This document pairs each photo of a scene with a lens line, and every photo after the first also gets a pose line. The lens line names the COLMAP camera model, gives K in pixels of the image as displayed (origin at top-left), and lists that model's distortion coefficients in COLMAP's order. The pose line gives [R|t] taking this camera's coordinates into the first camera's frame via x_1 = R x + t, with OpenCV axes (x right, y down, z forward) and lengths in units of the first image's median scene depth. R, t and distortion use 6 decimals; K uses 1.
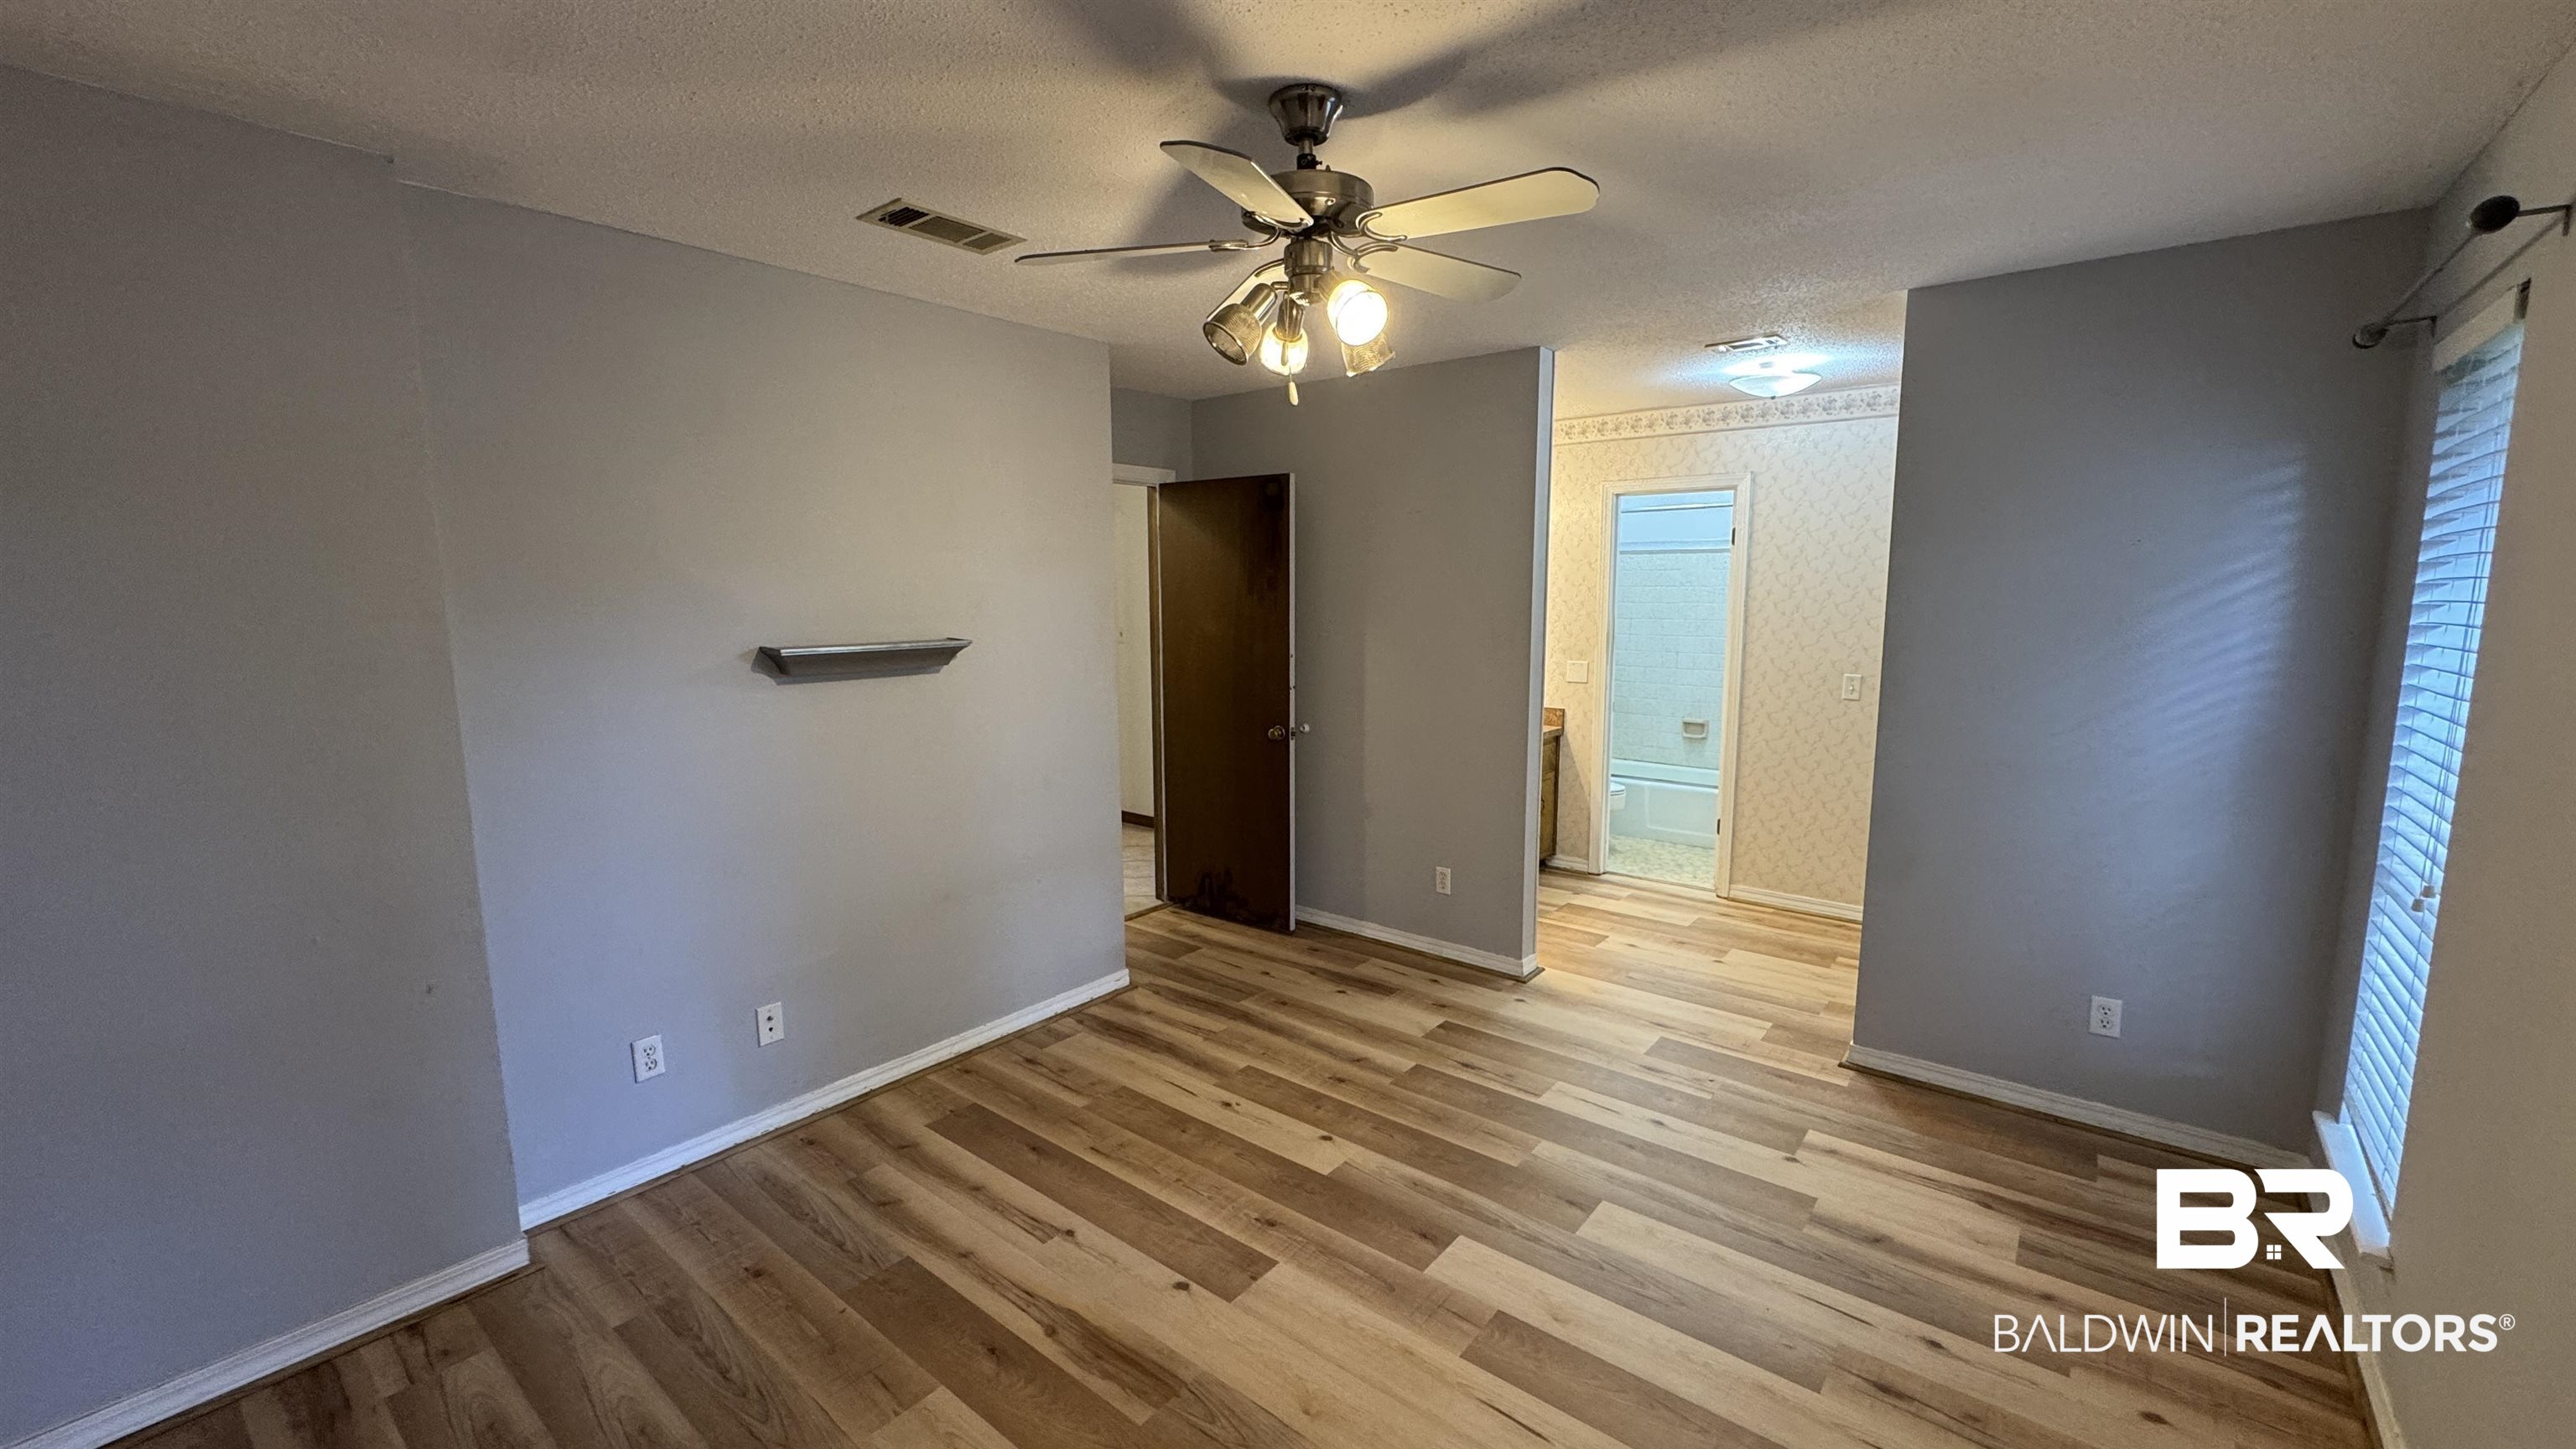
lens RADIAL K [[1028.6, 0, 1287.4], [0, 1028.6, 722.5], [0, 0, 1]] dist [-0.002115, -0.000059]
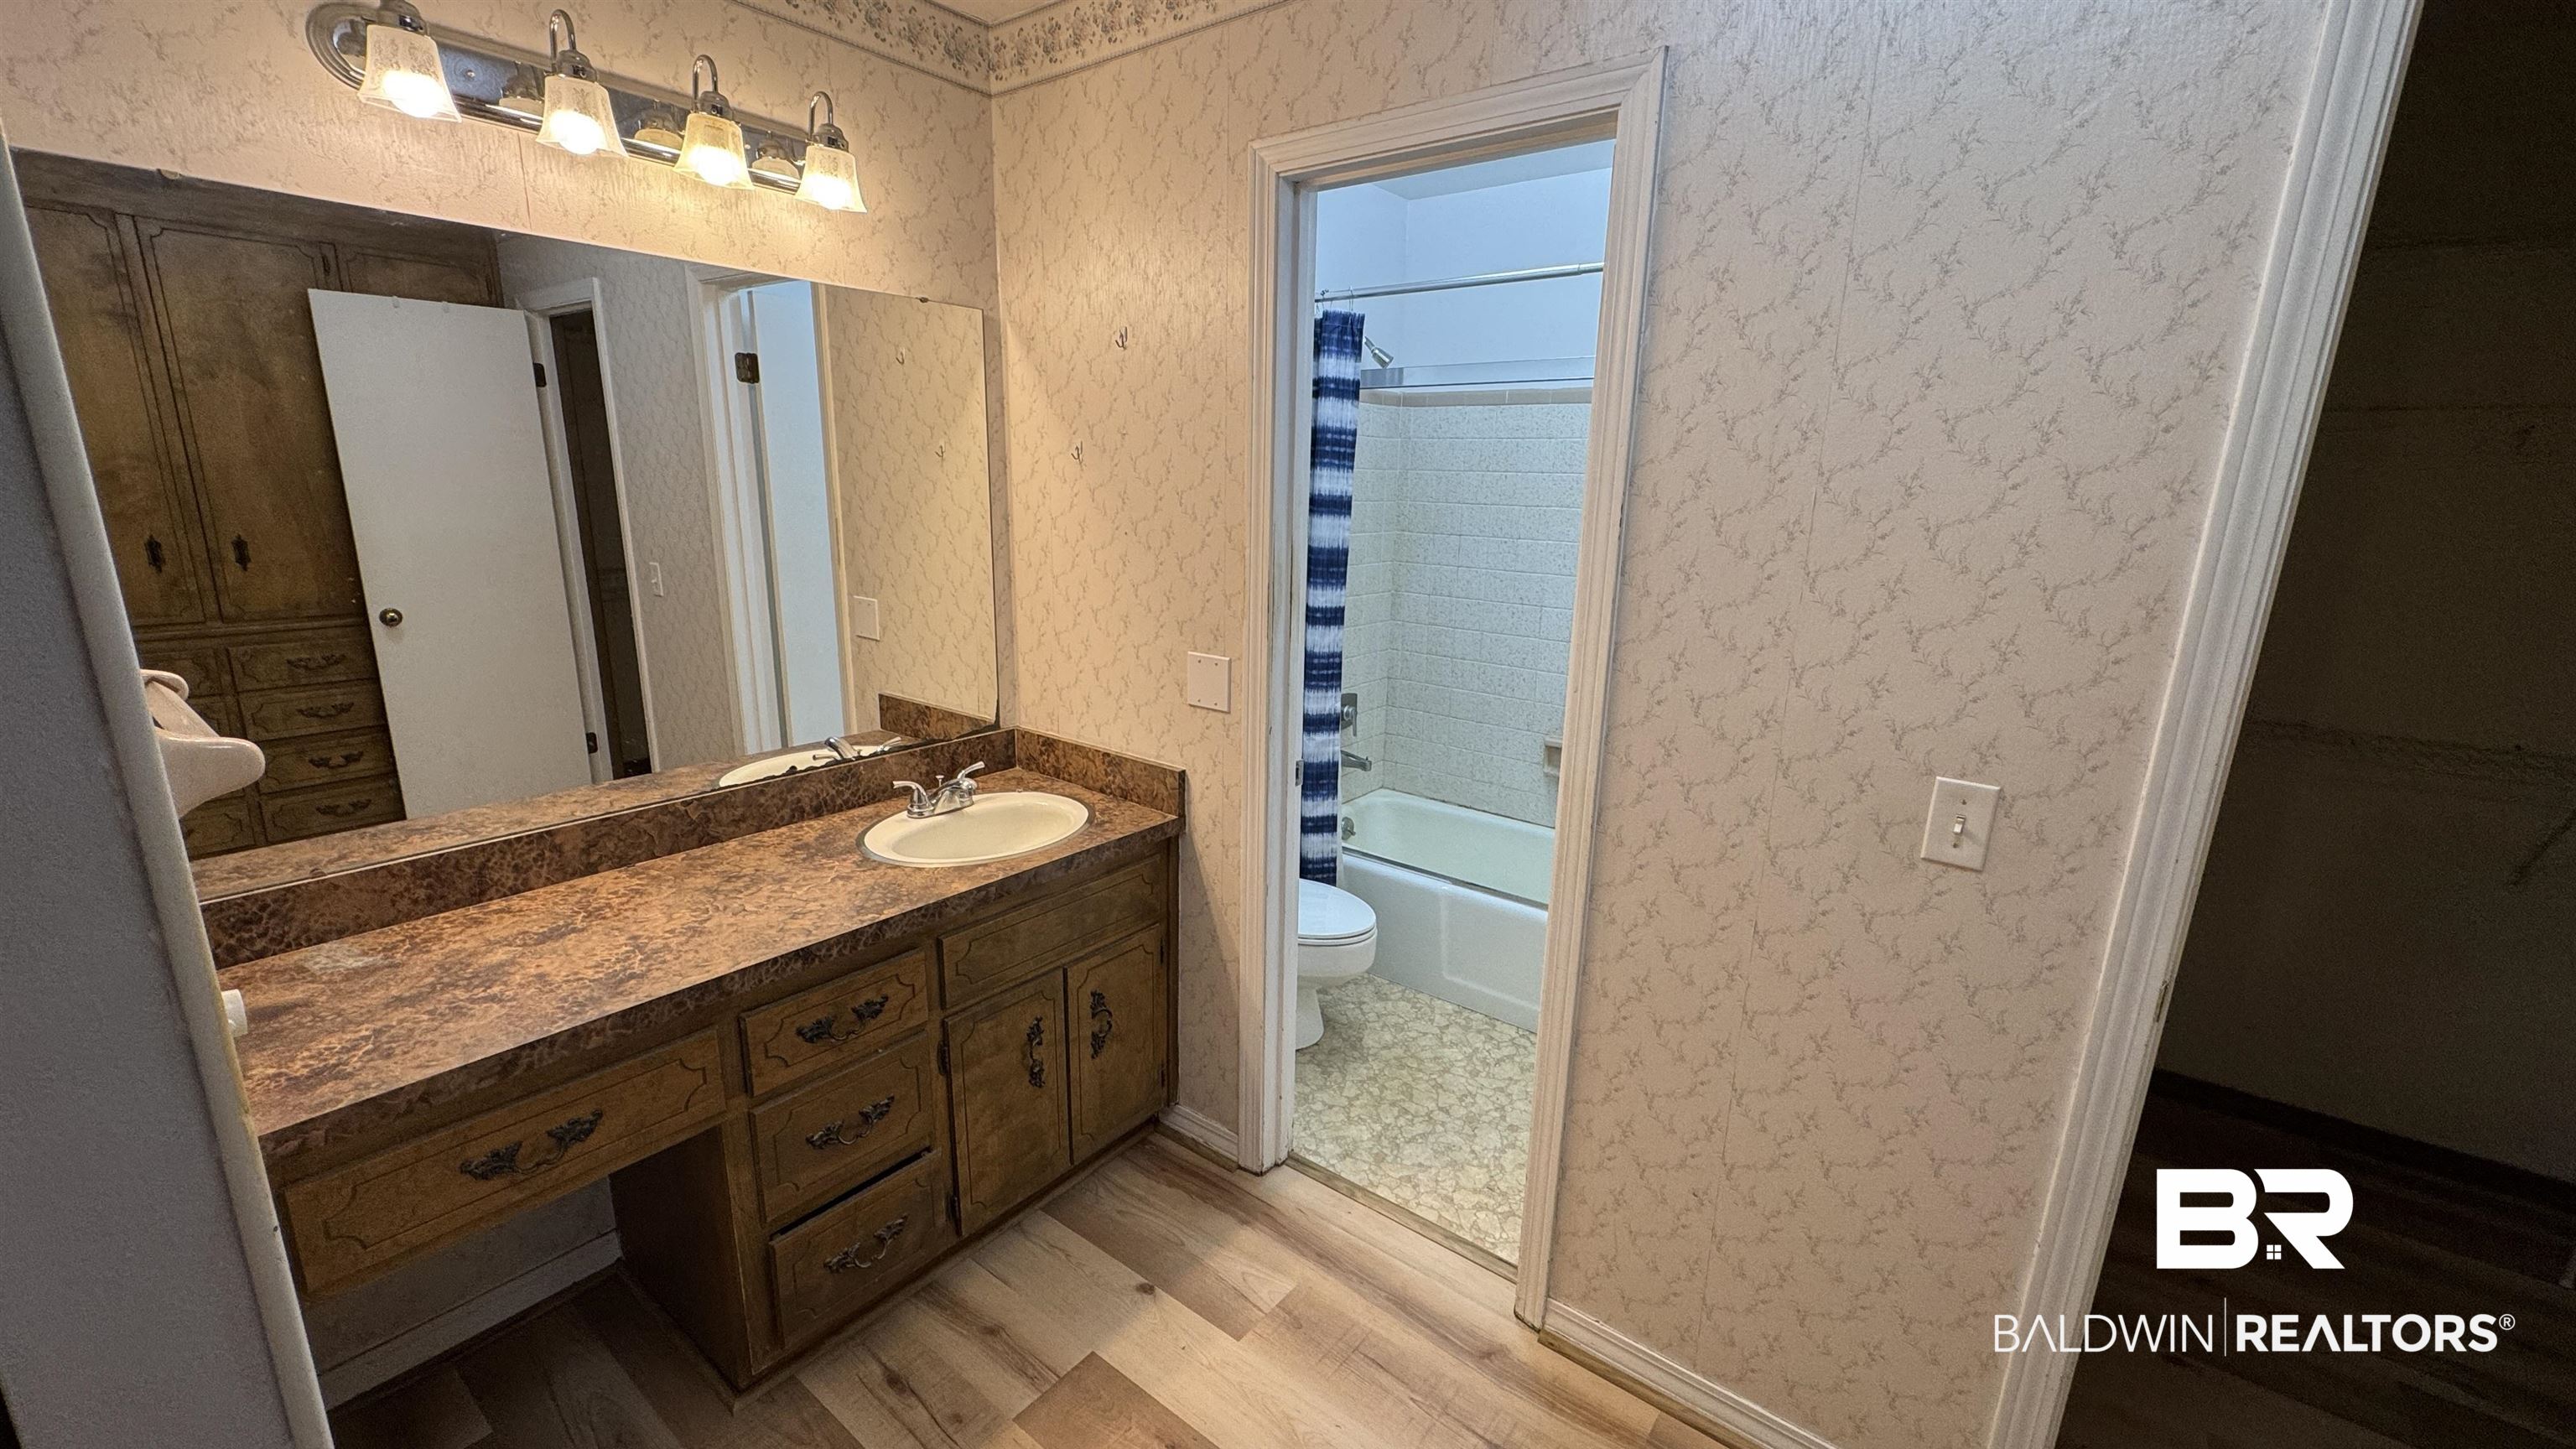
lens RADIAL K [[1028.6, 0, 1283.9], [0, 1028.6, 722.3], [0, 0, 1]] dist [-0.002115, -0.000059]
pose [[0.999479, 0.021284, 0.024282, 0.640871], [-0.023635, 0.994602, 0.101035, -0.156679], [-0.022001, -0.101557, 0.994586, 1.308286]]
